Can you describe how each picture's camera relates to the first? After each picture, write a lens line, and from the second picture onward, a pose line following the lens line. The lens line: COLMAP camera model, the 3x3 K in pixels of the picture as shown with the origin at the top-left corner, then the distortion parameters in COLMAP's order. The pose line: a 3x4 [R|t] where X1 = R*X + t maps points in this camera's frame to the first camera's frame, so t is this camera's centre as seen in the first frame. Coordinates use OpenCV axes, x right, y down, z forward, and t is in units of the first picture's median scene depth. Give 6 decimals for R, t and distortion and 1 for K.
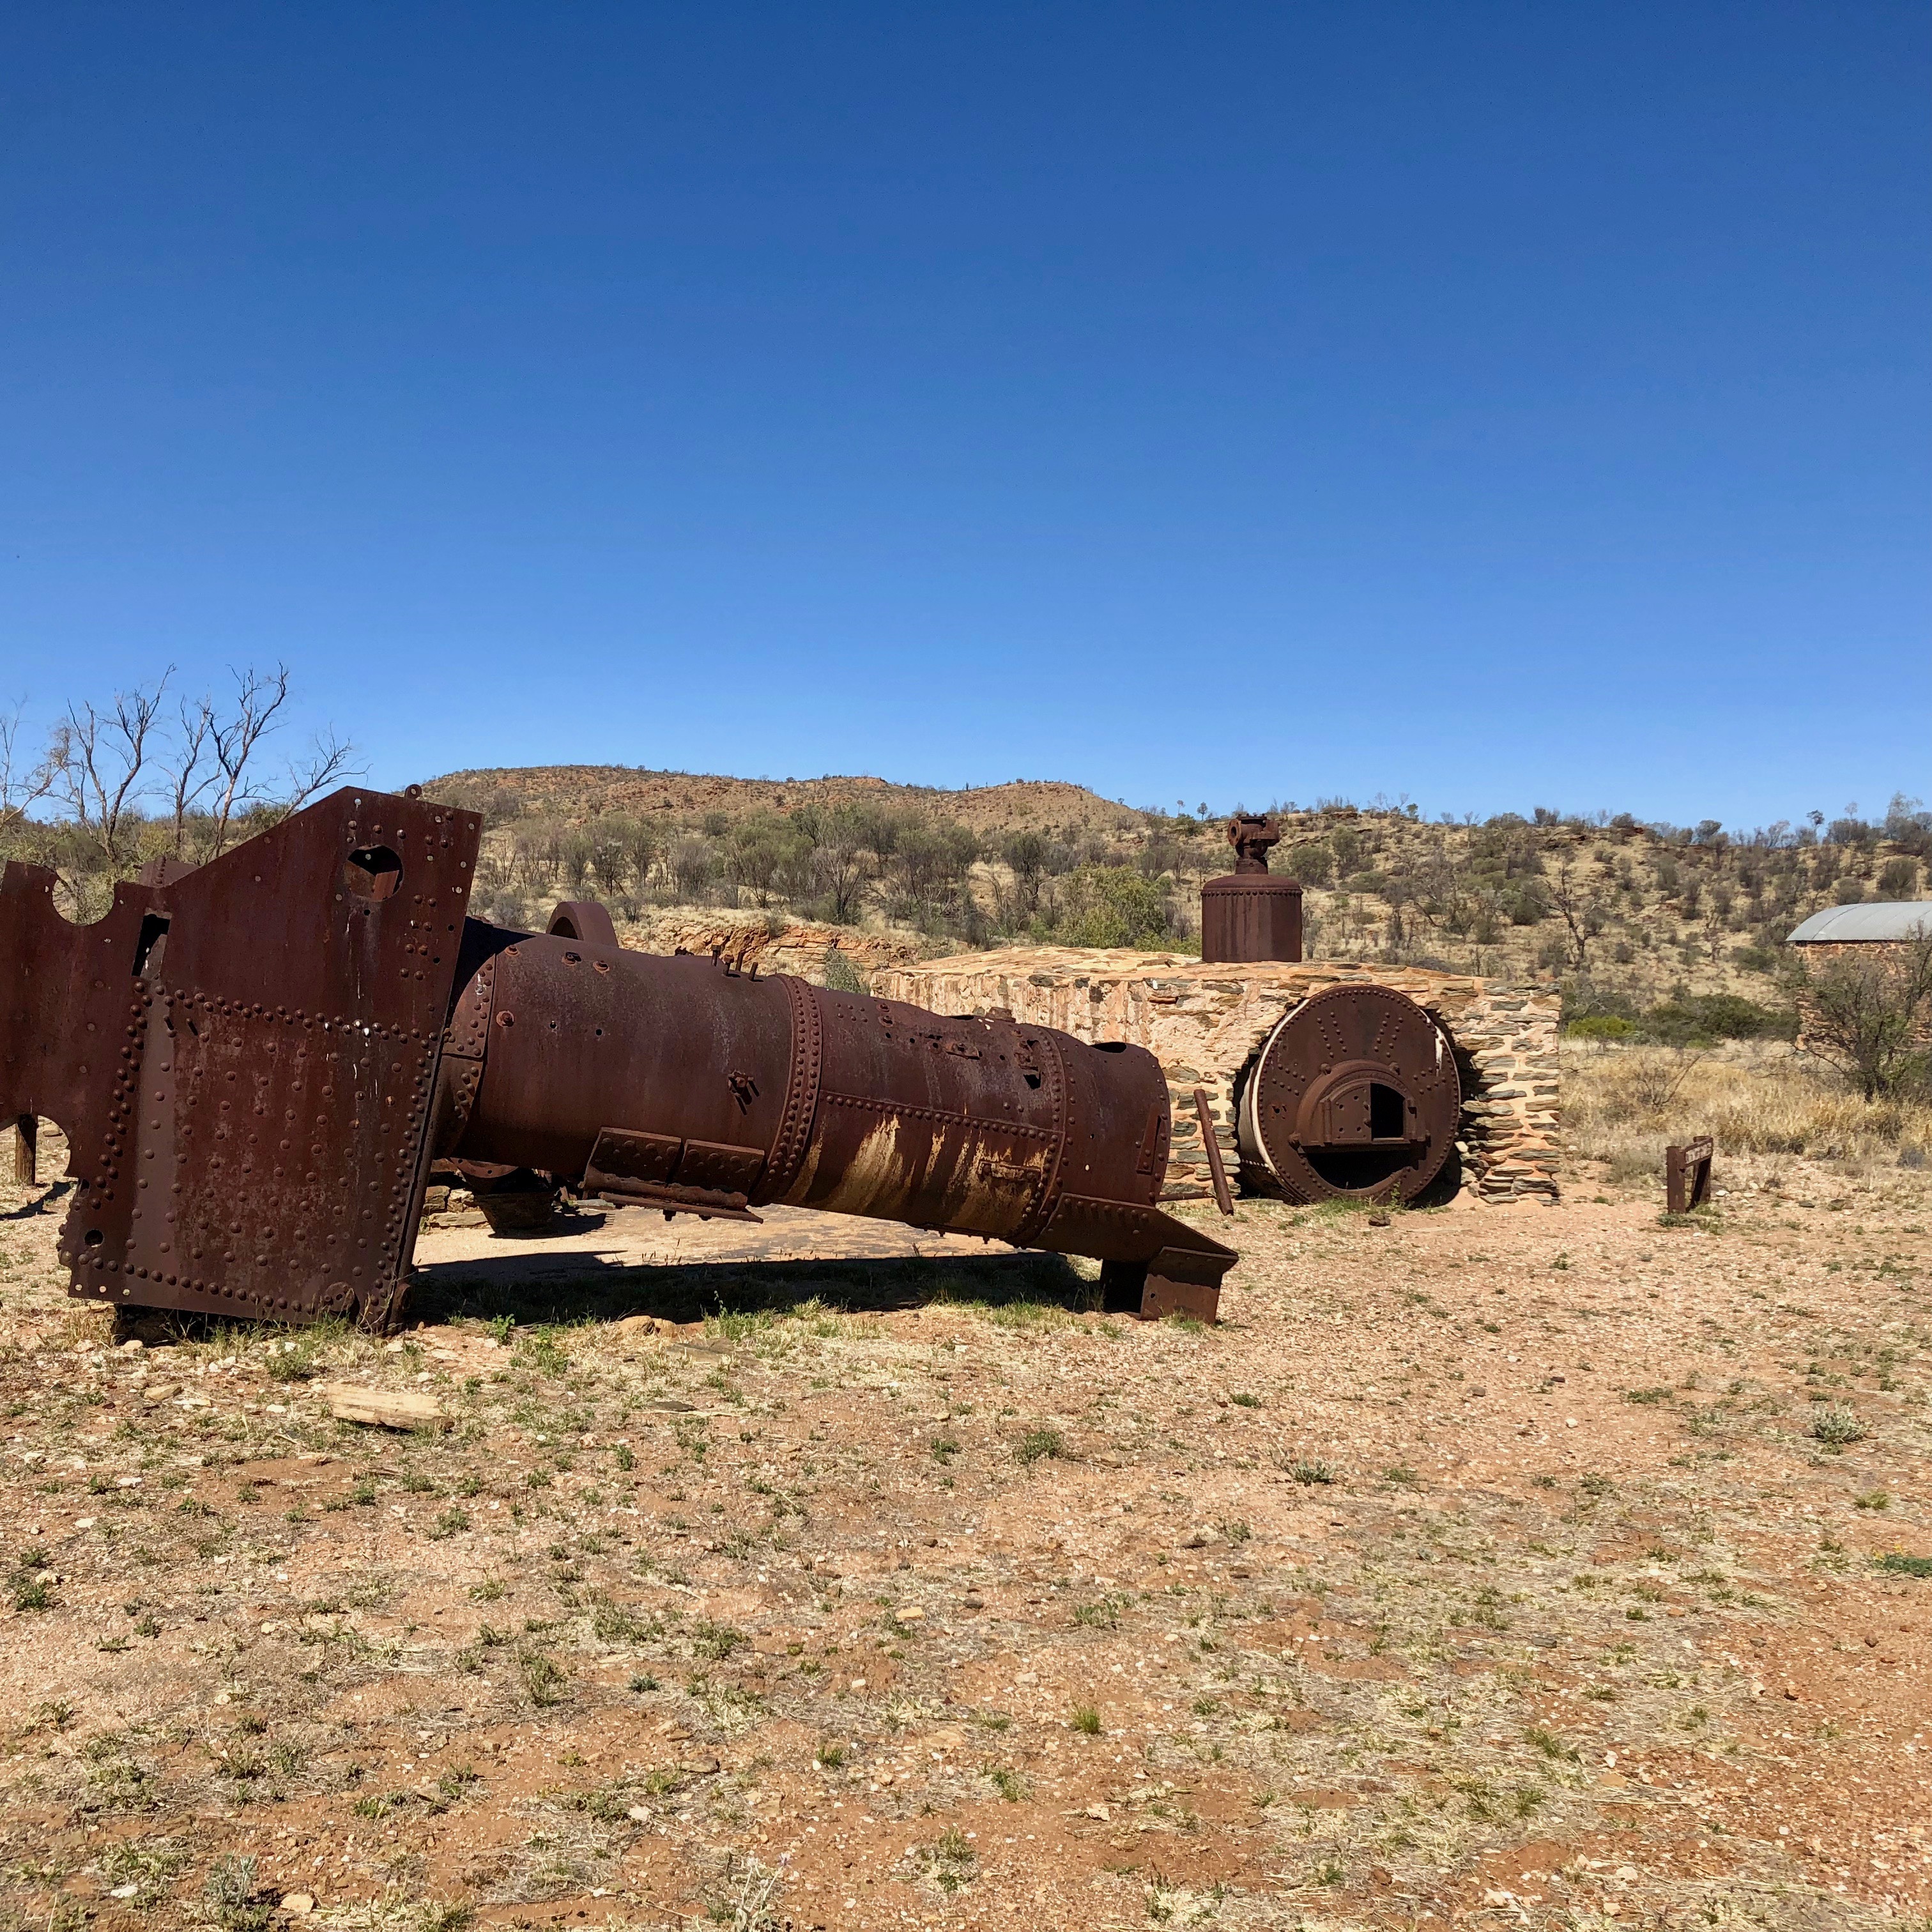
lens RADIAL K [[2072.6, 0, 952.9], [0, 2072.6, 961.7], [0, 0, 1]] dist [0.170331, -0.526866]
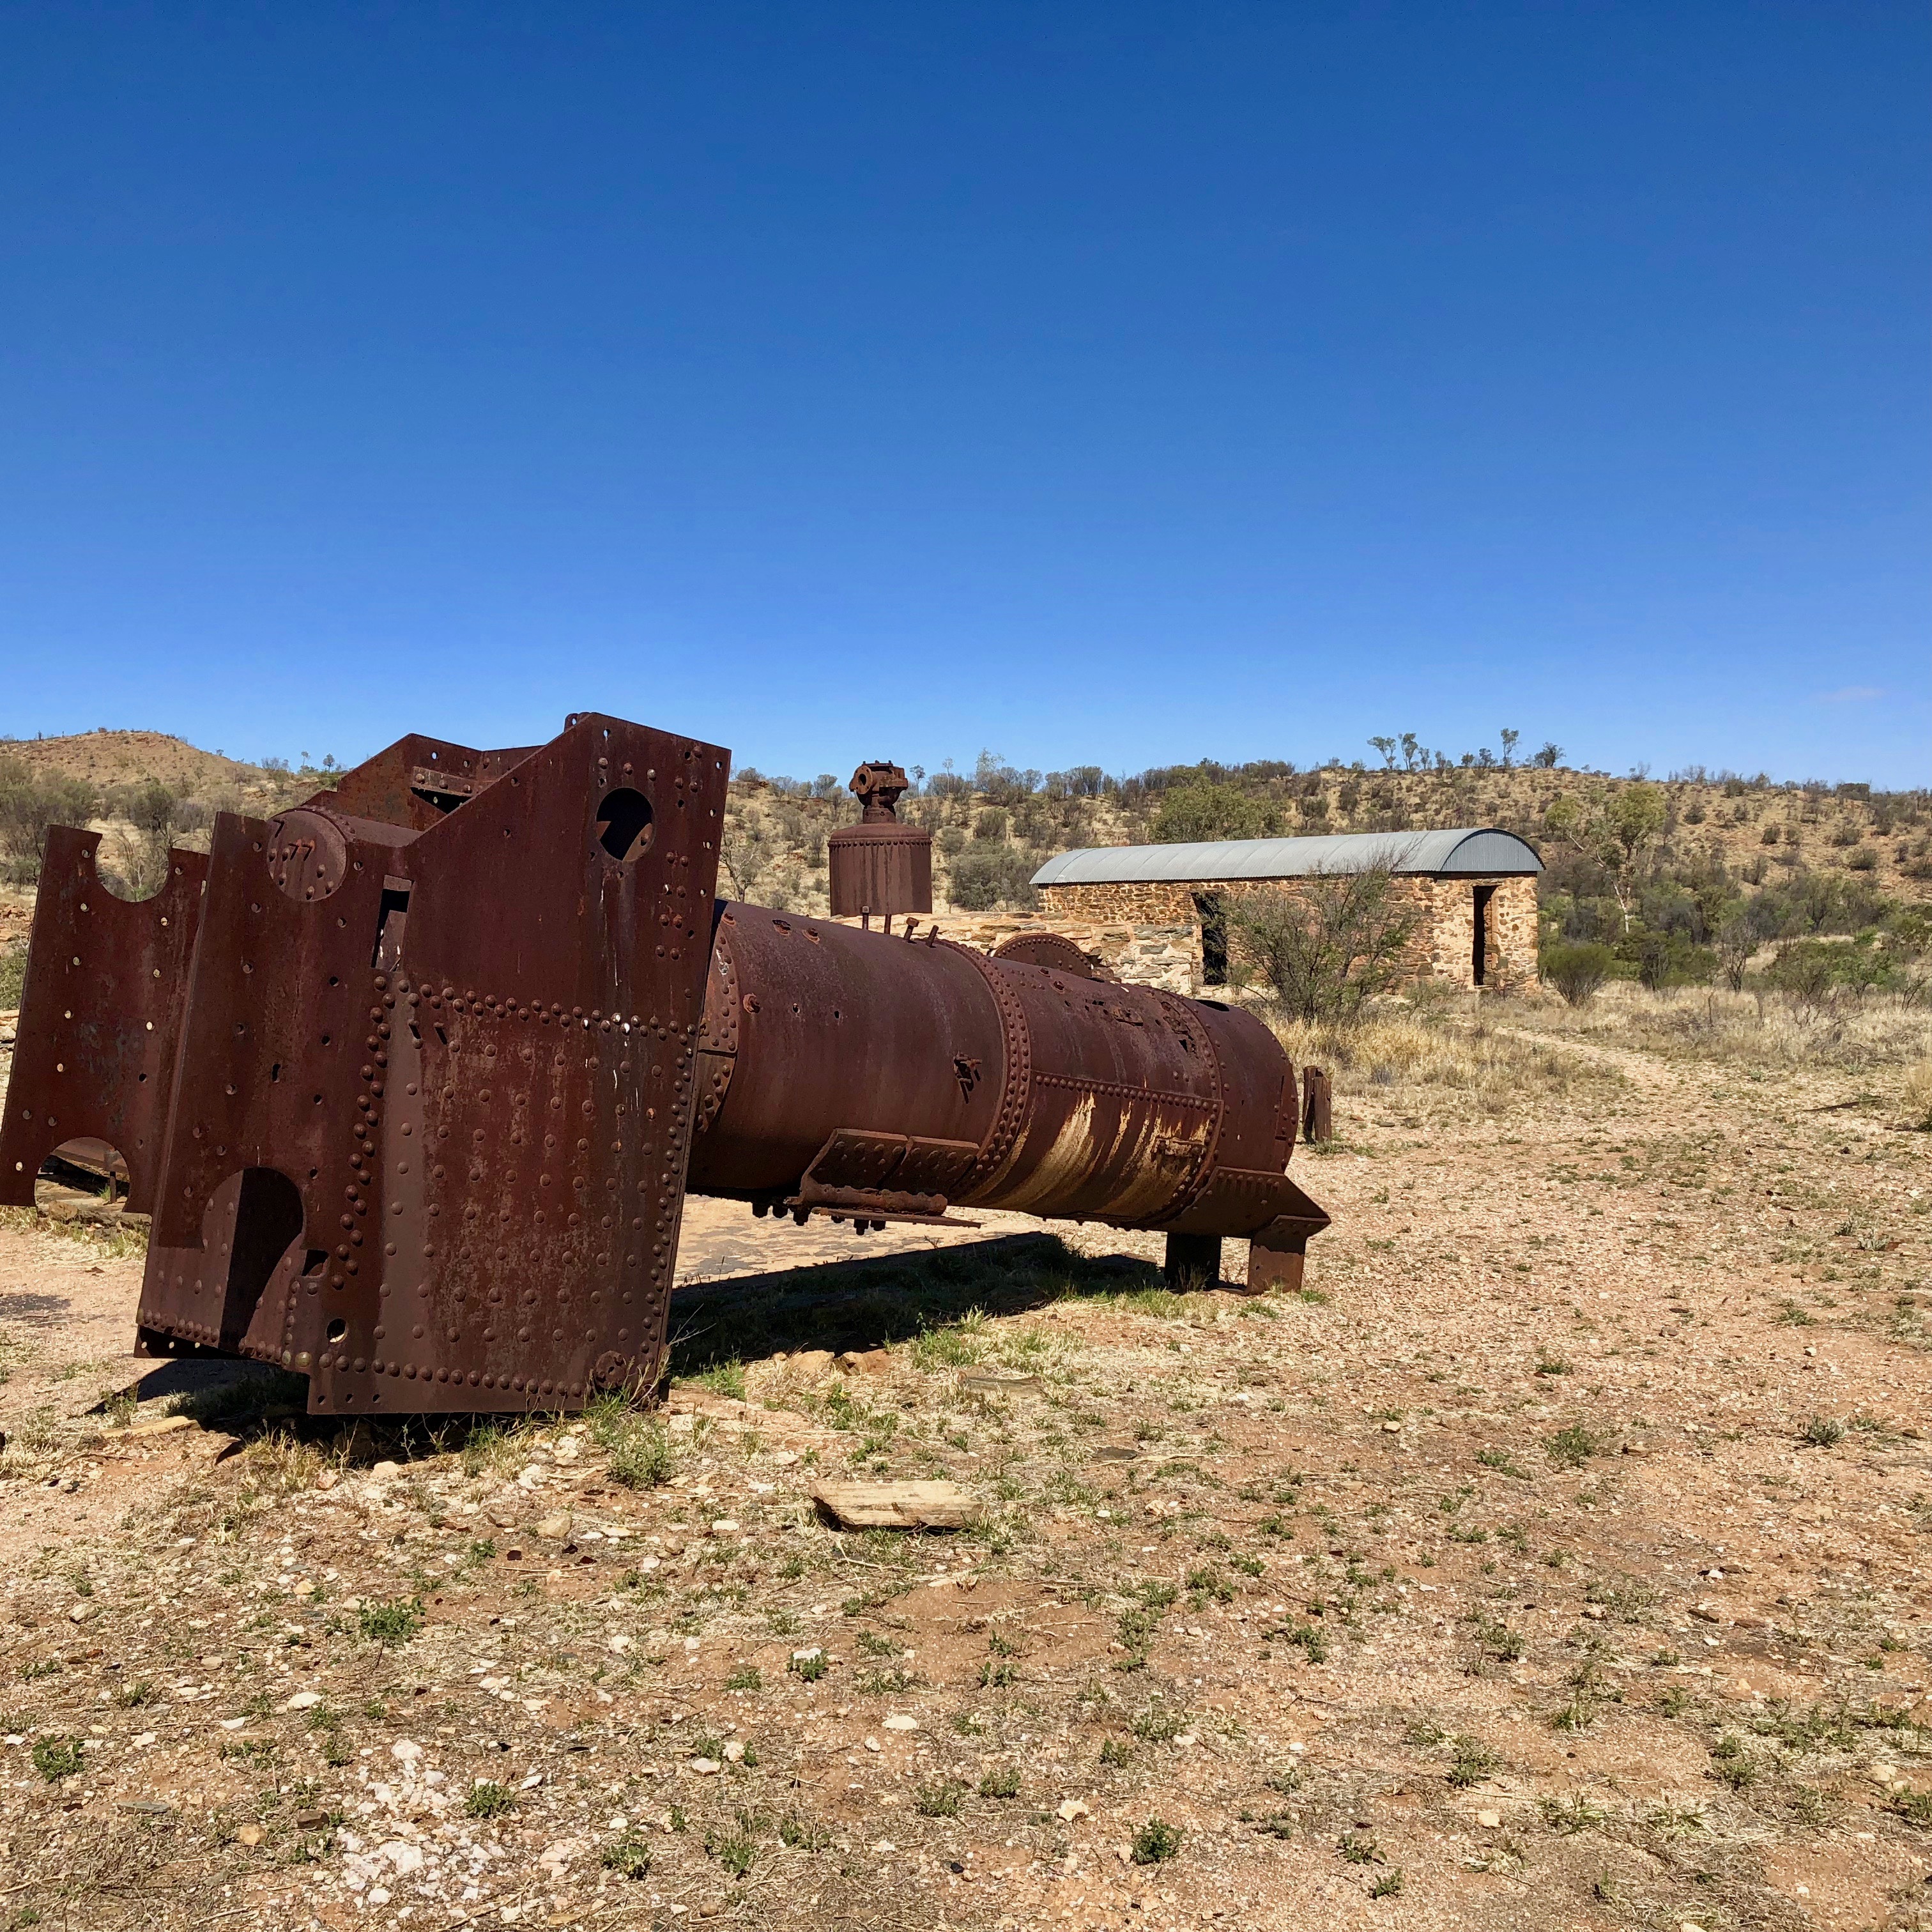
lens RADIAL K [[2072.6, 0, 952.9], [0, 2072.6, 961.7], [0, 0, 1]] dist [0.170331, -0.526866]
pose [[0.912963, -0.039516, 0.406126, -0.237887], [0.030609, 0.999128, 0.028407, -0.004754], [-0.406894, -0.013503, 0.913376, 0.118888]]
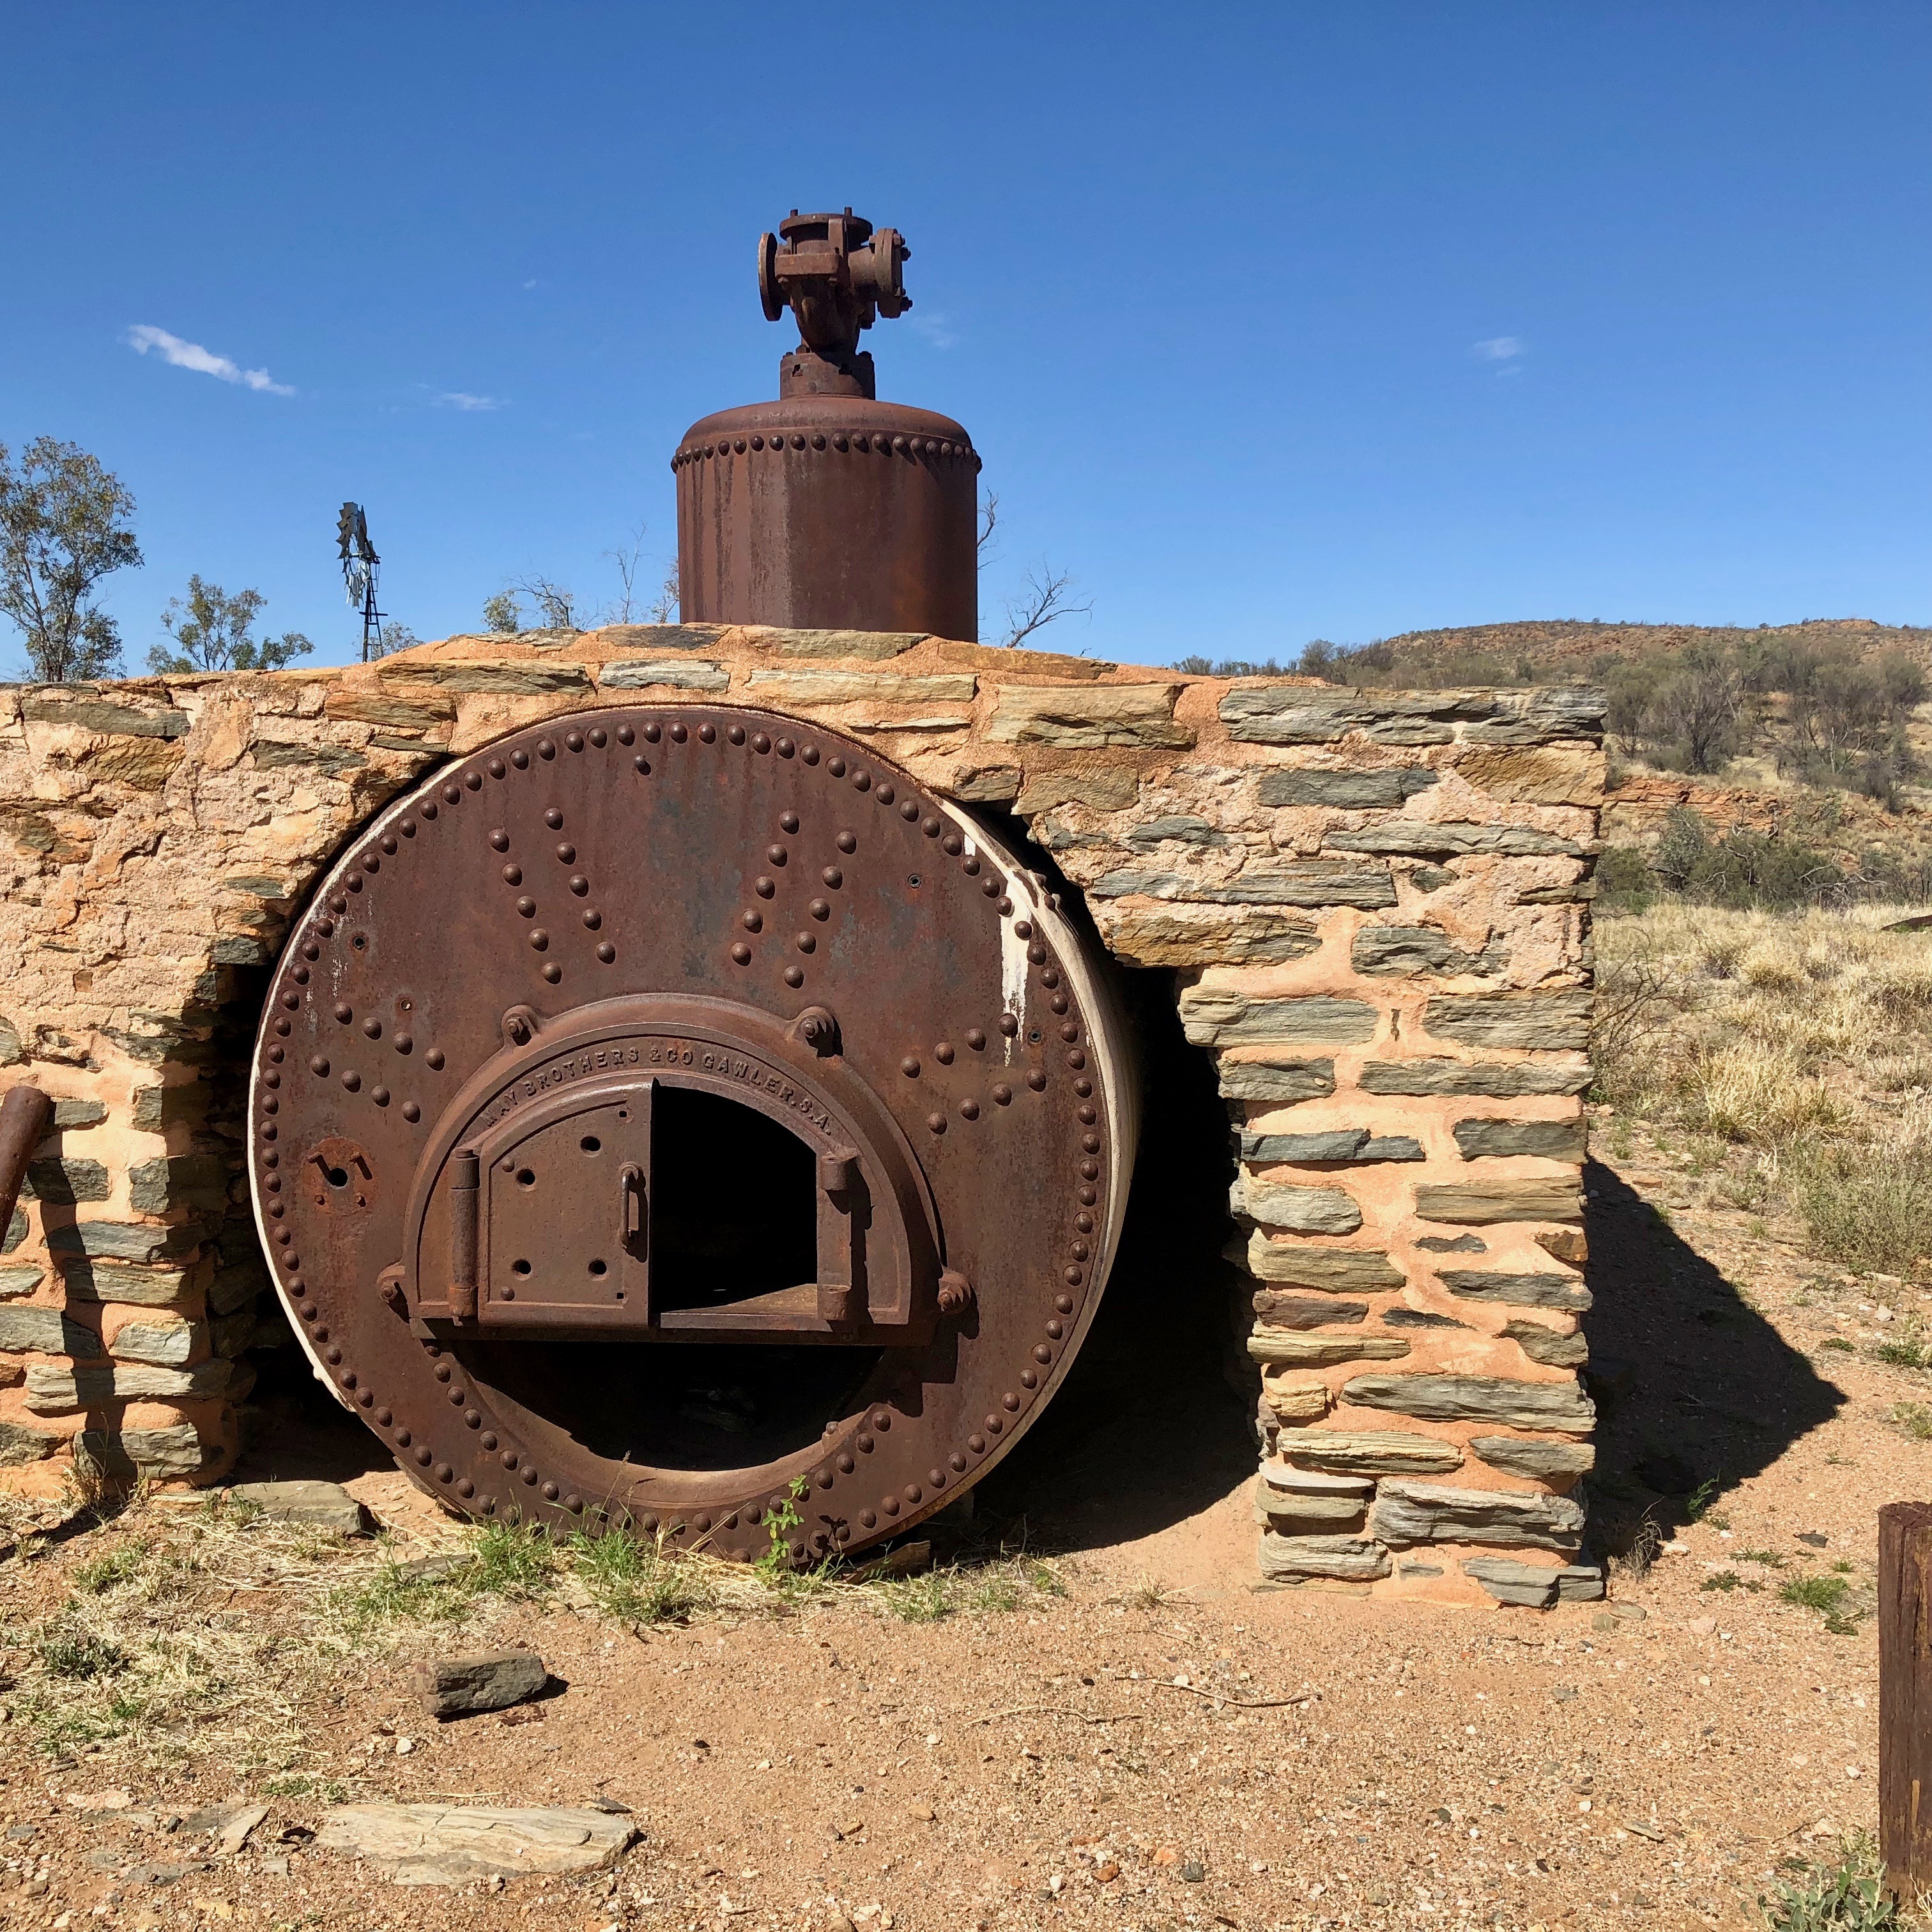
lens RADIAL K [[2070.5, 0, 990.2], [0, 2070.5, 962.7], [0, 0, 1]] dist [0.155855, -0.462540]
pose [[0.906431, 0.027085, -0.421485, 0.336492], [0.000195, 0.997915, 0.064545, 0.026158], [0.422354, -0.058588, 0.904535, 0.775525]]
